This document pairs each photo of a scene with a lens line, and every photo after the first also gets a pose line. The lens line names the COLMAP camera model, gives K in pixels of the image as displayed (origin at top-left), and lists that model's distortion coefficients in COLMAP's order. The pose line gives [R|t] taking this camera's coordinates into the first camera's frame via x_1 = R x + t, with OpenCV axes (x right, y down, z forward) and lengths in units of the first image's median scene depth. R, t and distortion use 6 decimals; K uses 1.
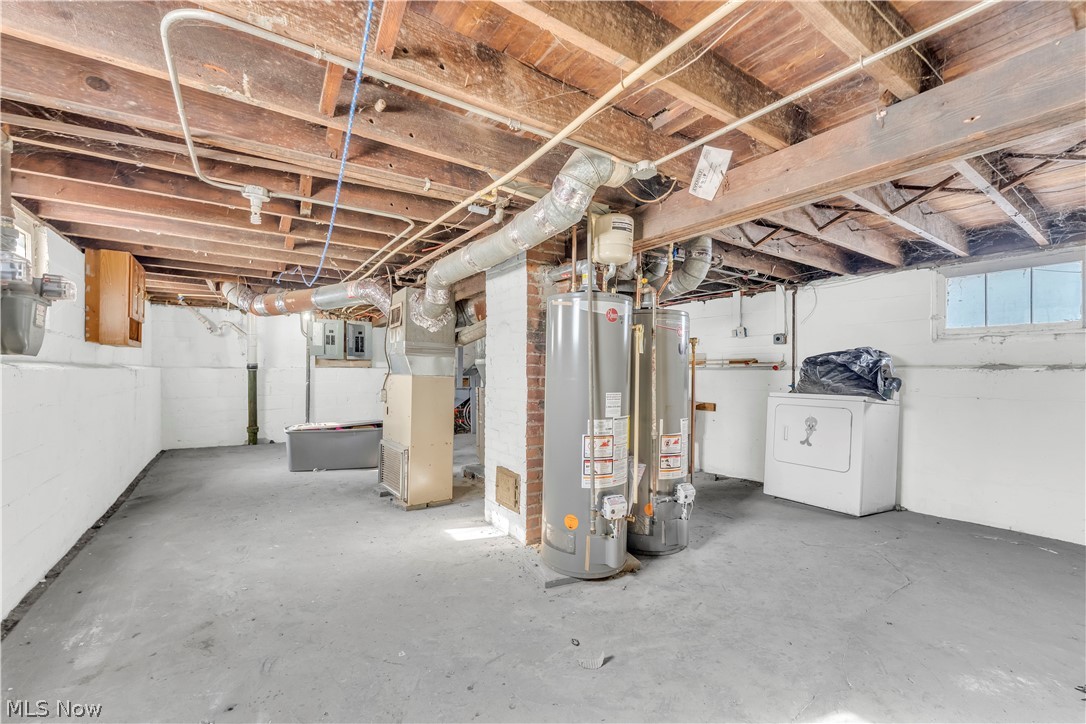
lens RADIAL K [[448.8, 0, 542.4], [0, 448.8, 370.7], [0, 0, 1]] dist [0.003521, -0.000796]
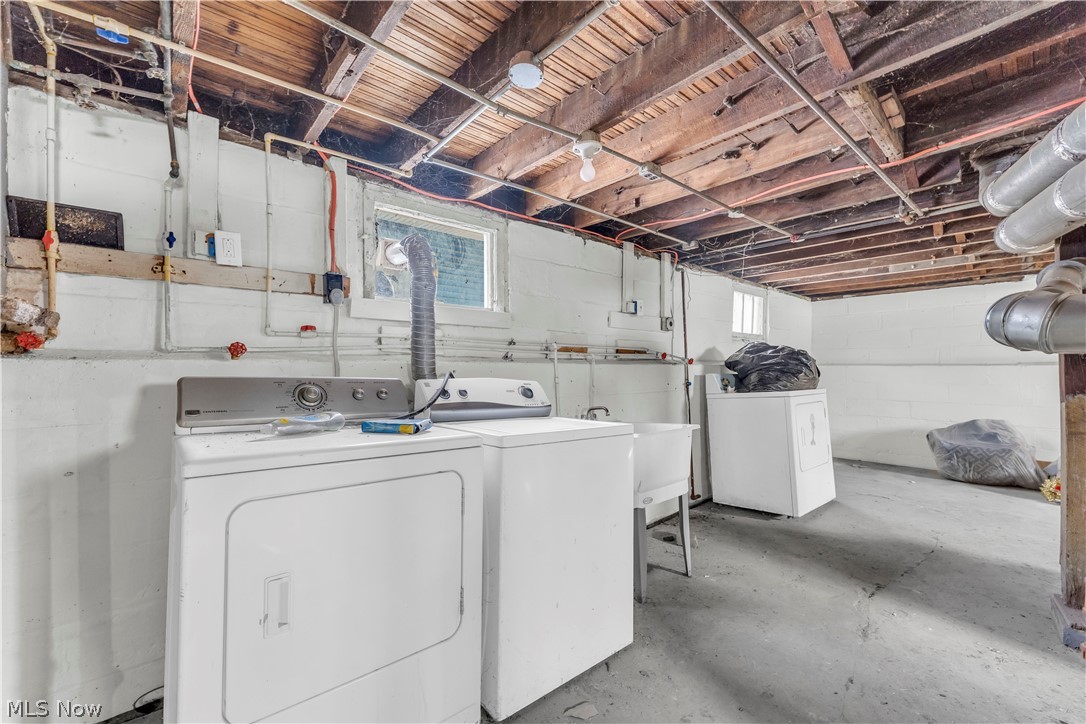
lens RADIAL K [[448.8, 0, 542.3], [0, 448.8, 364.1], [0, 0, 1]] dist [0.003521, -0.000796]
pose [[-0.118849, 0.001588, 0.992911, -0.232720], [-0.009486, 0.999951, -0.002735, 0.002085], [-0.992867, -0.009744, -0.118828, 1.407482]]
